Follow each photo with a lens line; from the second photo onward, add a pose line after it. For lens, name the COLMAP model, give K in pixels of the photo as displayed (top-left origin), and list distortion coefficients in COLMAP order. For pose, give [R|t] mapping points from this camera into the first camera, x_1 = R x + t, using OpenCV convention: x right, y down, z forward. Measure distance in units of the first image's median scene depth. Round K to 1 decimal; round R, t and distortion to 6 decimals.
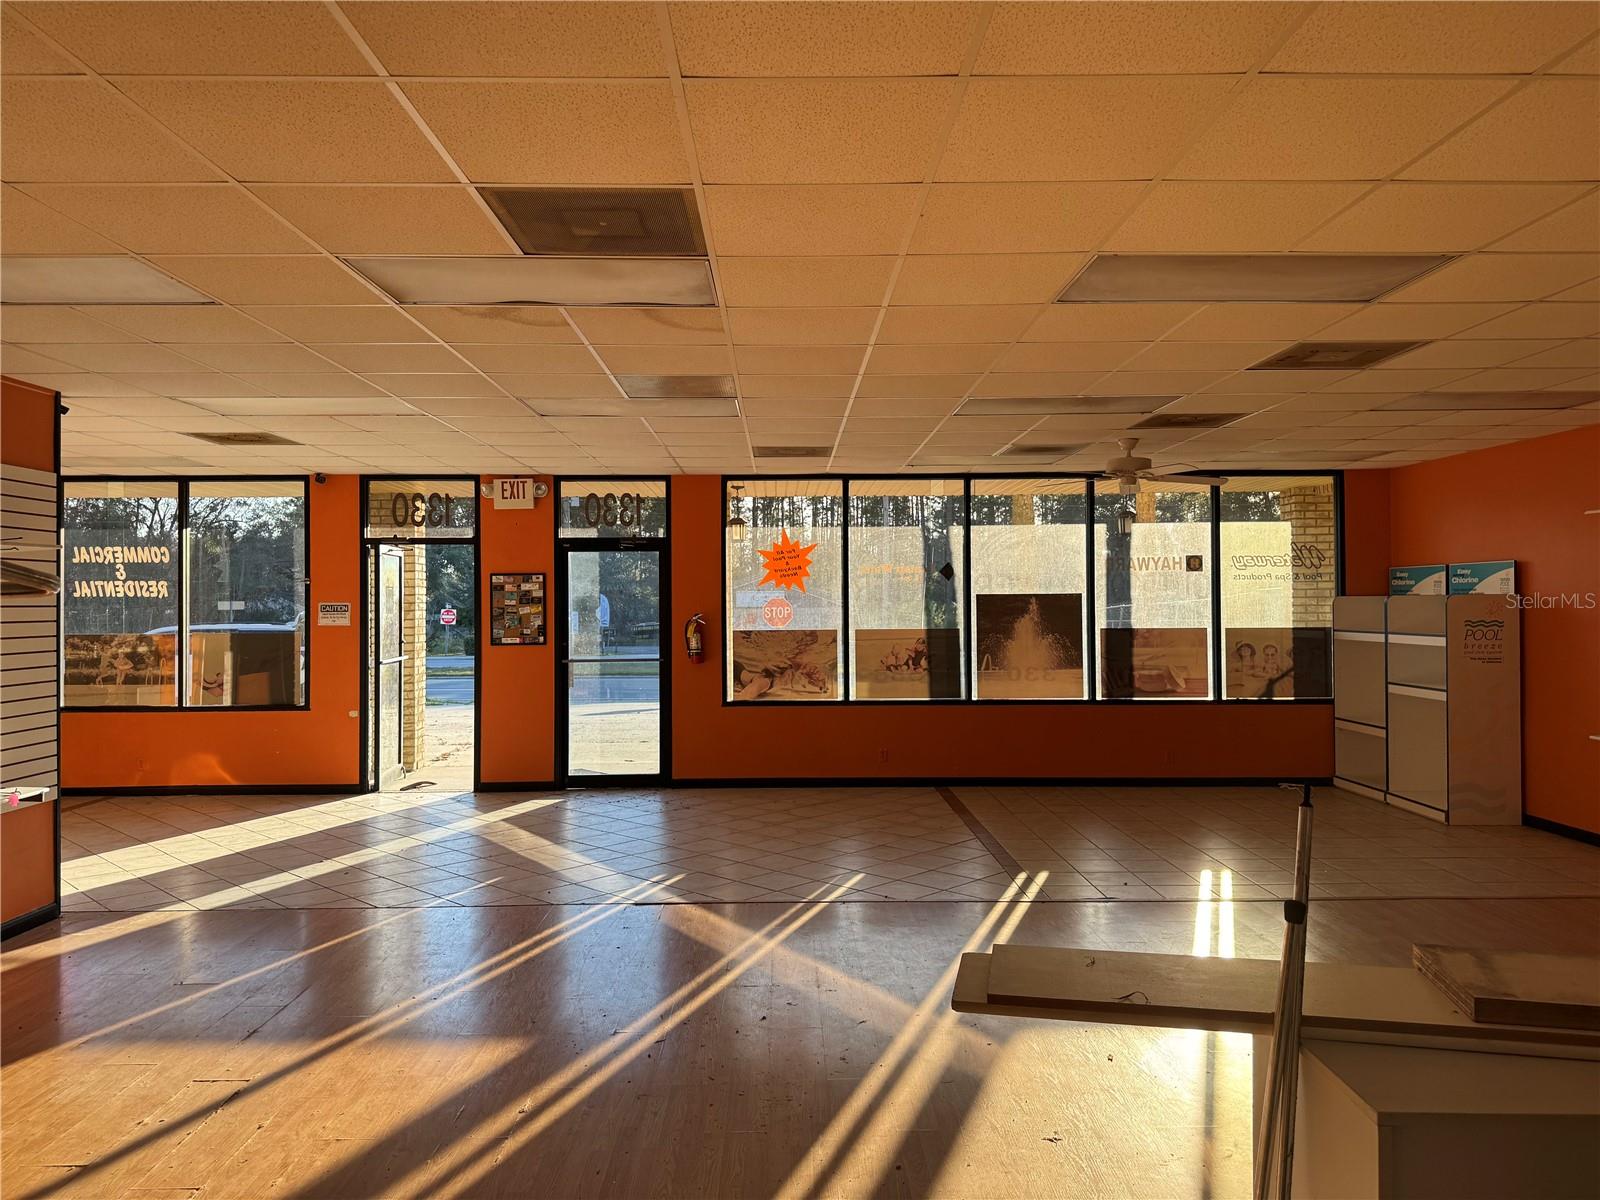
lens RADIAL K [[1110.9, 0, 783.9], [0, 1110.9, 588.4], [0, 0, 1]] dist [0.055672, -0.009951]
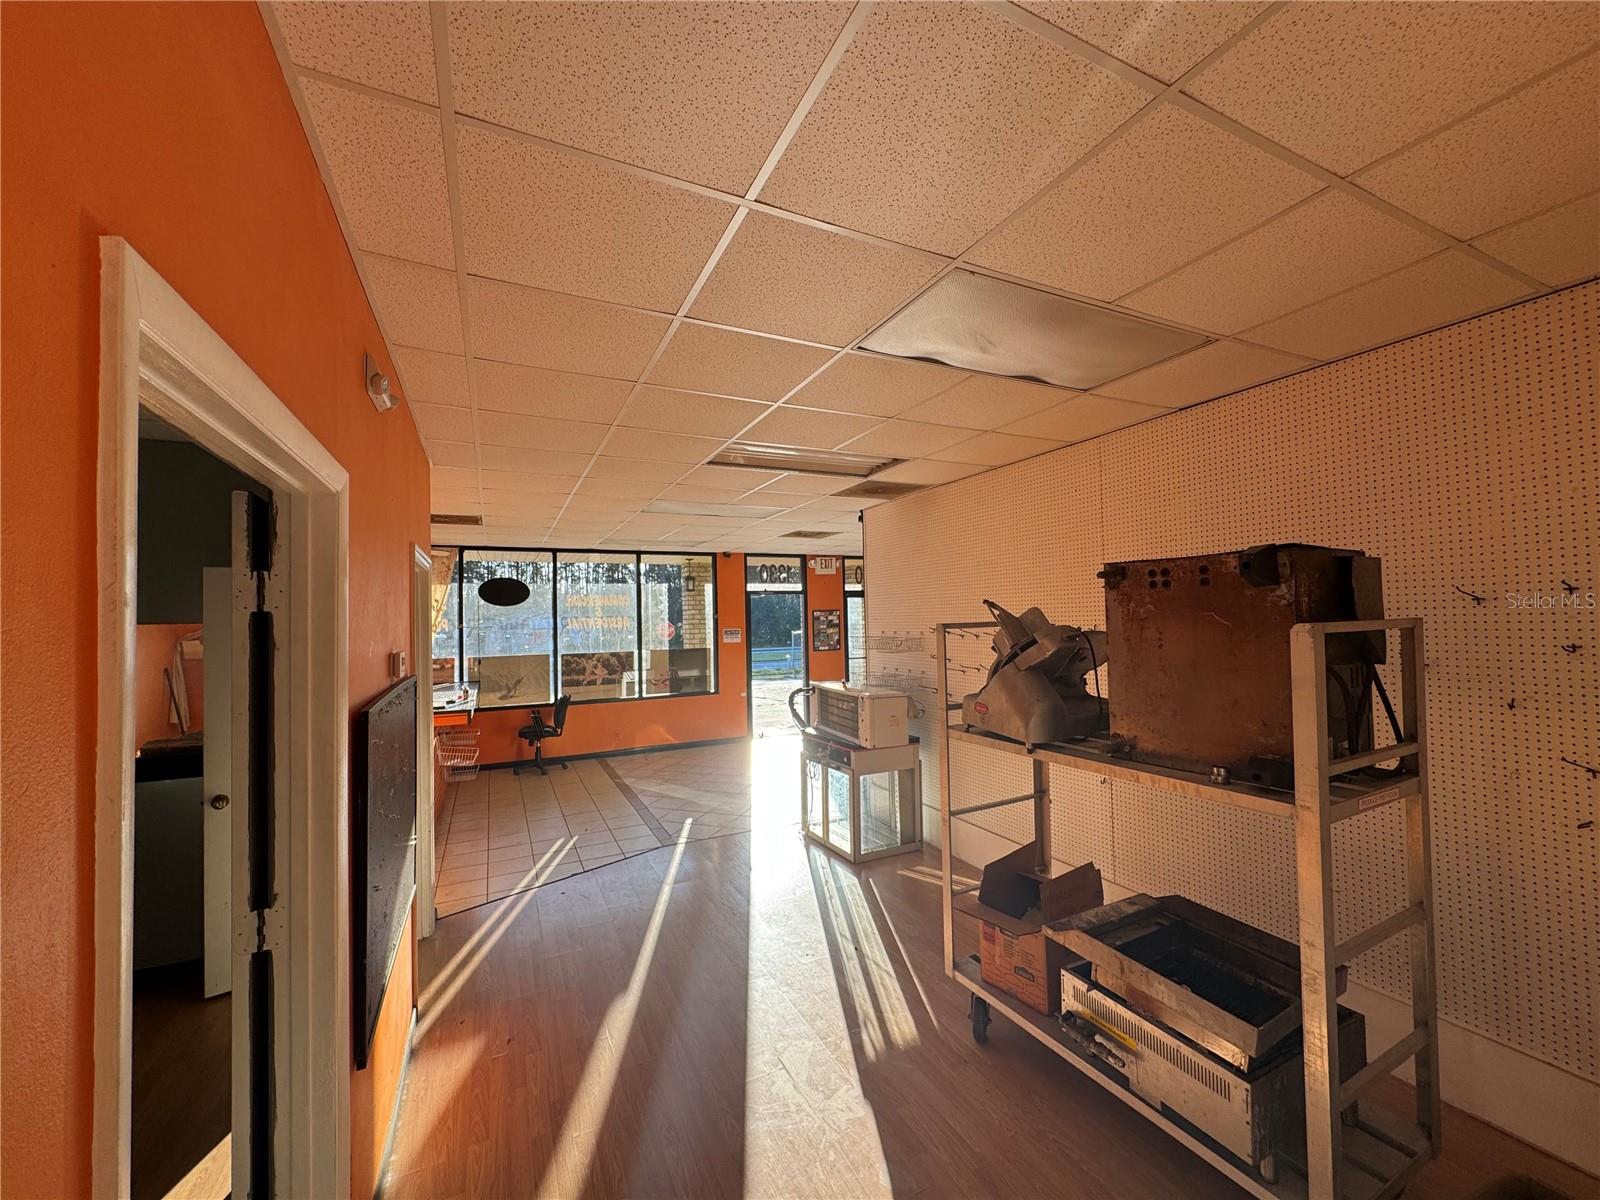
lens RADIAL K [[646.9, 0, 791.8], [0, 646.9, 610.0], [0, 0, 1]] dist [-0.000620, -0.000005]
pose [[0.903679, -0.010474, 0.428082, -0.725326], [0.015776, 0.999836, -0.008840, -0.005470], [-0.427920, 0.014742, 0.903696, 0.091561]]
